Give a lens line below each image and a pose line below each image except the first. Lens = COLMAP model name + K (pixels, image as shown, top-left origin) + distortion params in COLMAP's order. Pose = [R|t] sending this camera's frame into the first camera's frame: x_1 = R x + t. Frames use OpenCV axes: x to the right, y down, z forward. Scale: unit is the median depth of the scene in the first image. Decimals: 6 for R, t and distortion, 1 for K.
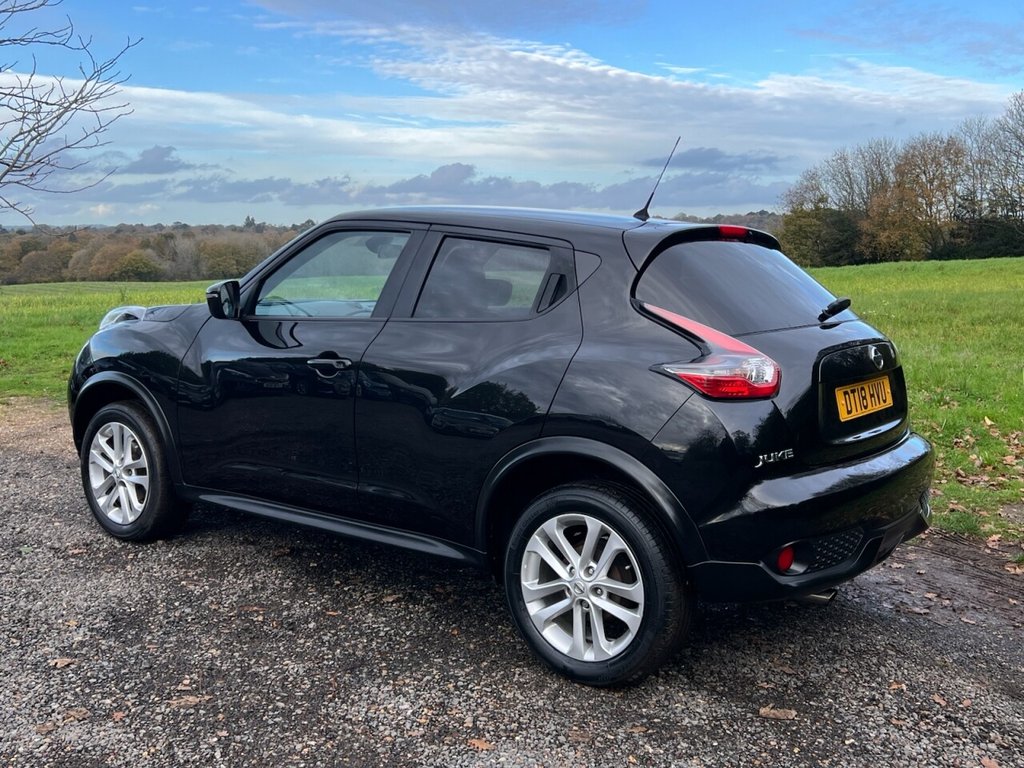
lens RADIAL K [[1047.7, 0, 517.2], [0, 1047.7, 385.2], [0, 0, 1]] dist [0.028267, 0.000000]
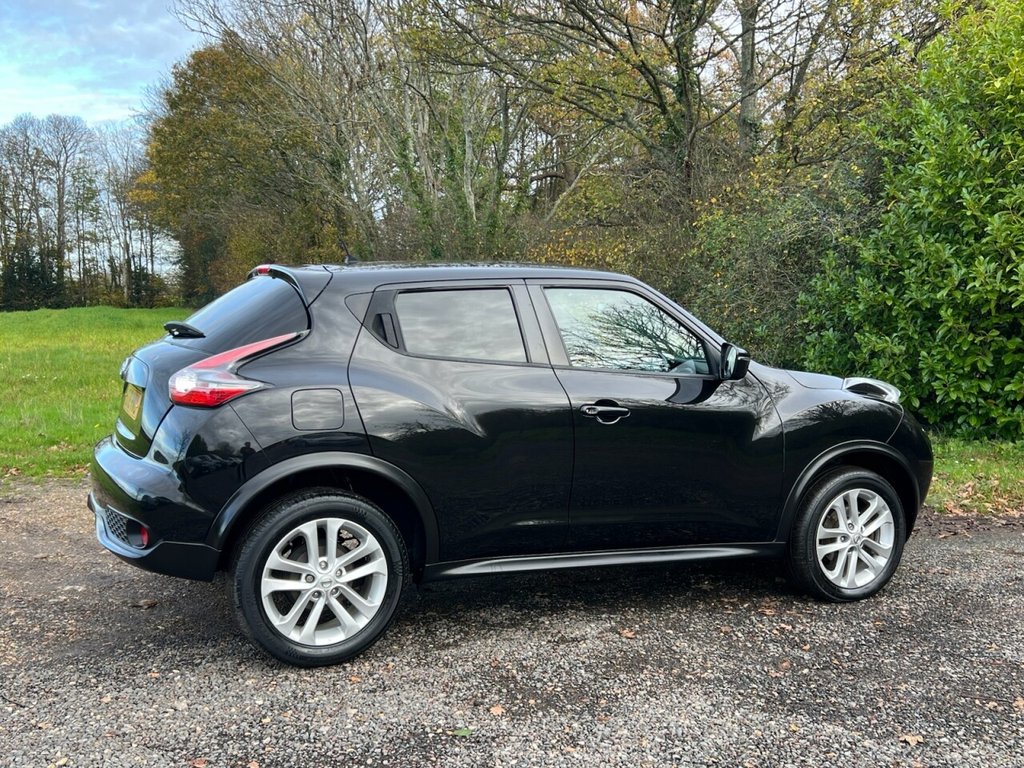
lens RADIAL K [[1047.7, 0, 518.8], [0, 1047.7, 390.8], [0, 0, 1]] dist [0.028267, 0.000000]
pose [[0.487110, -0.073715, 0.870224, -1.188029], [0.117935, 0.992857, 0.018089, -0.090618], [-0.865341, 0.093818, 0.492324, 0.683495]]
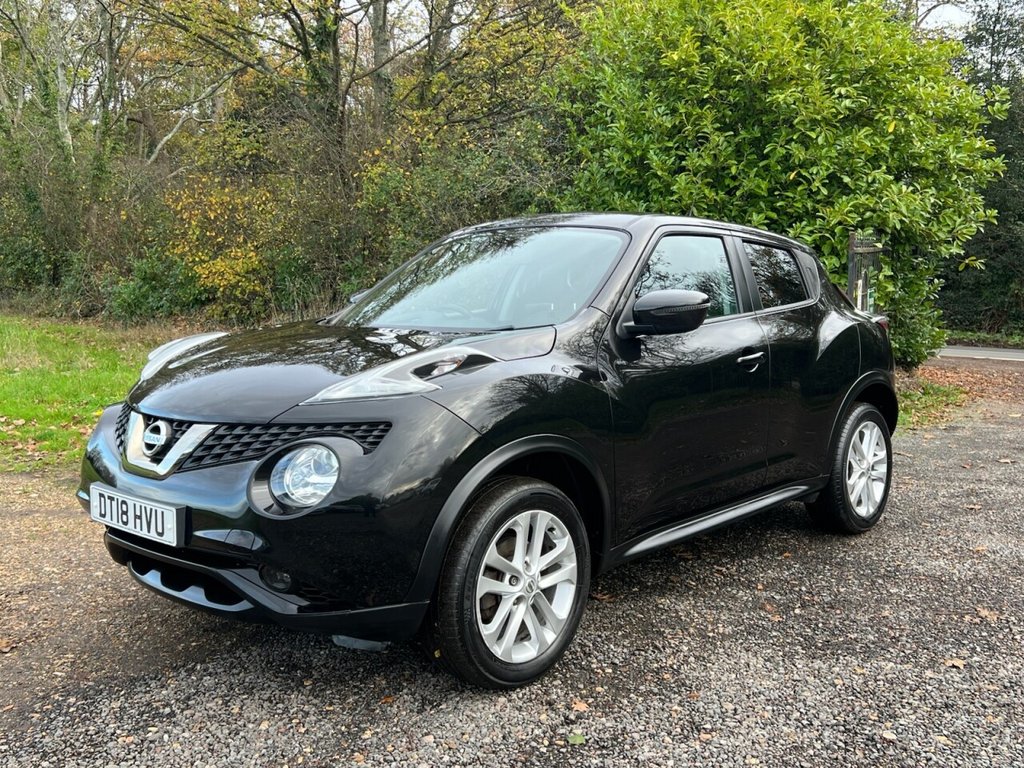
lens RADIAL K [[1004.0, 0, 520.7], [0, 1004.0, 376.6], [0, 0, 1]] dist [0.027413, 0.000000]
pose [[0.089519, -0.119848, 0.988748, -1.172366], [0.134030, 0.985154, 0.107277, -0.139483], [-0.986926, 0.122918, 0.104253, 1.076893]]
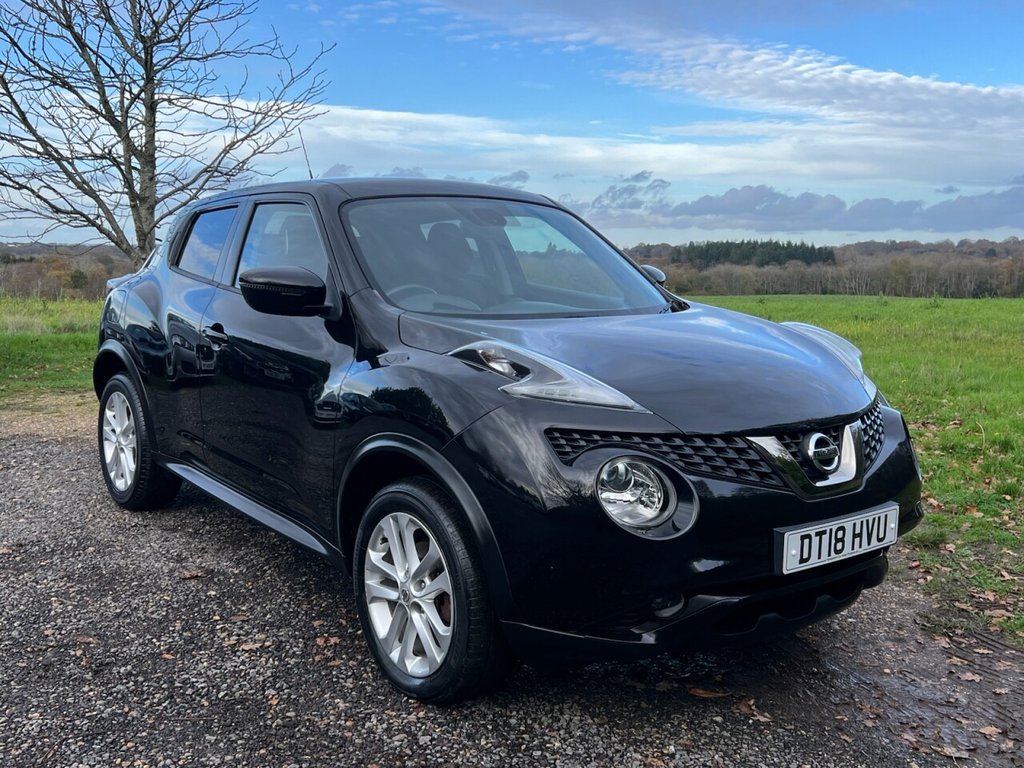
lens RADIAL K [[1047.7, 0, 504.1], [0, 1047.7, 394.1], [0, 0, 1]] dist [0.028267, 0.000000]
pose [[0.958397, 0.046780, -0.281581, 0.288716], [-0.050367, 0.998716, -0.005509, 0.003820], [0.280961, 0.019462, 0.959522, 0.271535]]
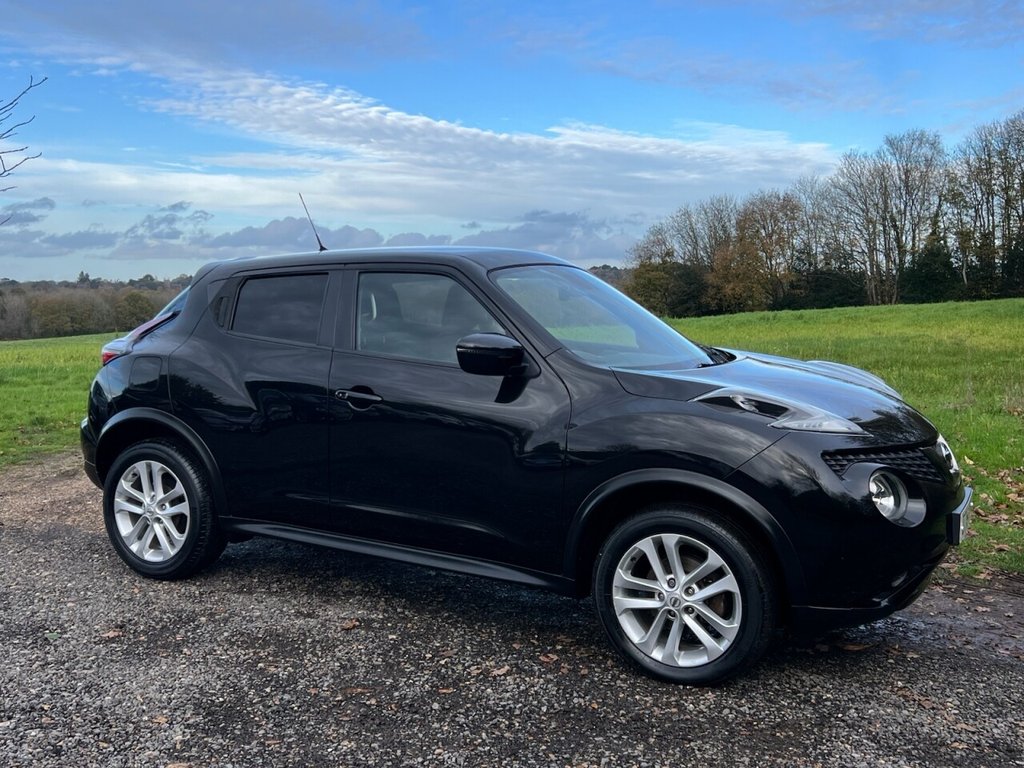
lens RADIAL K [[1047.7, 0, 504.5], [0, 1047.7, 389.6], [0, 0, 1]] dist [0.028267, 0.000000]
pose [[0.991463, -0.018948, 0.129007, -0.230600], [0.024939, 0.998676, -0.044985, 0.000582], [-0.127984, 0.047818, 0.990623, 0.085882]]
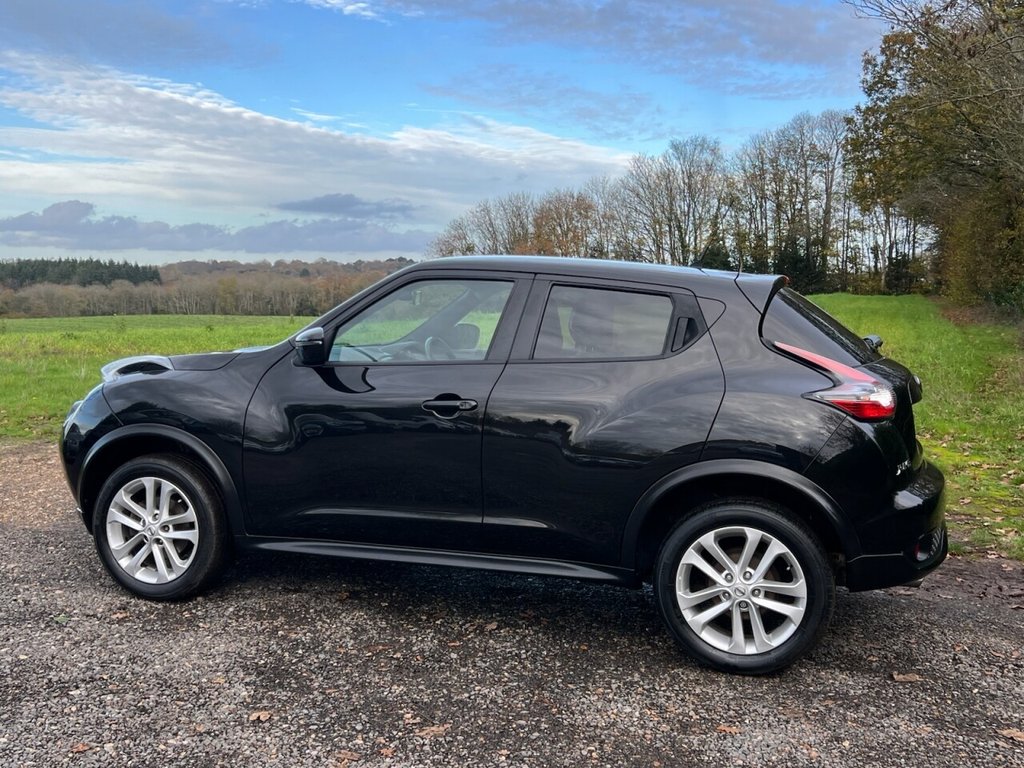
lens RADIAL K [[1047.7, 0, 511.4], [0, 1047.7, 388.0], [0, 0, 1]] dist [0.028267, 0.000000]
pose [[0.945965, -0.028088, 0.323049, -0.438662], [0.040871, 0.998624, -0.032853, -0.000663], [-0.321681, 0.044281, 0.945812, -0.015171]]
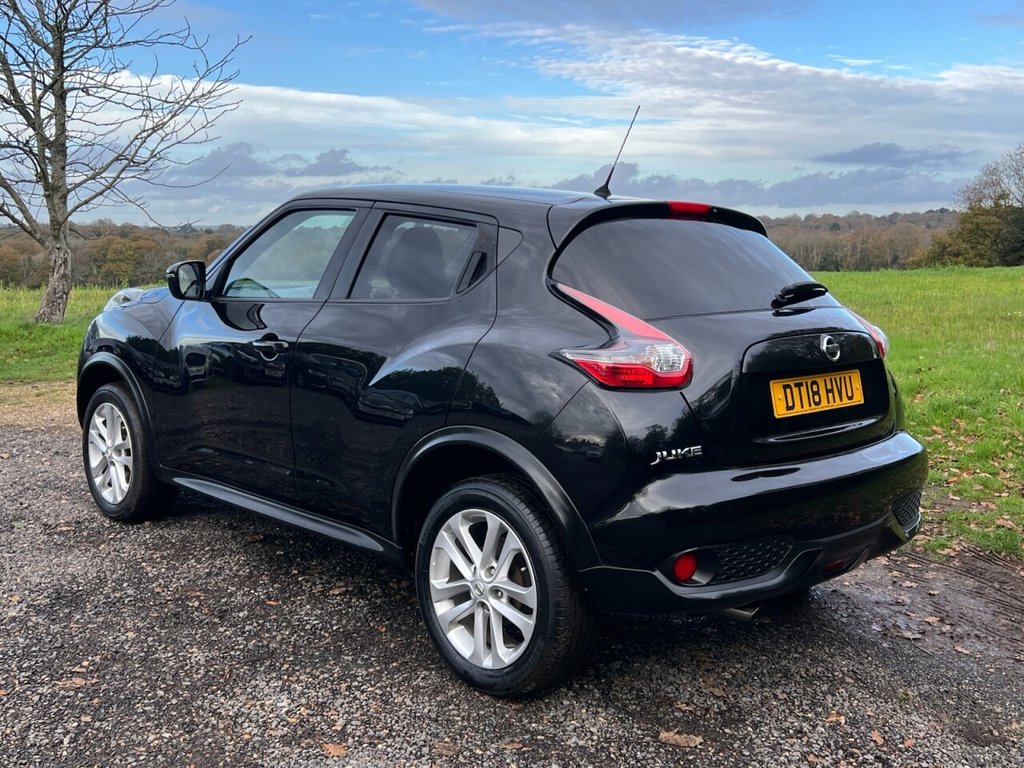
lens RADIAL K [[1047.7, 0, 513.9], [0, 1047.7, 390.4], [0, 0, 1]] dist [0.028267, 0.000000]
pose [[0.988148, 0.023579, -0.151684, 0.182716], [-0.022723, 0.999715, 0.007378, 0.007893], [0.151815, -0.003843, 0.988401, 0.070248]]
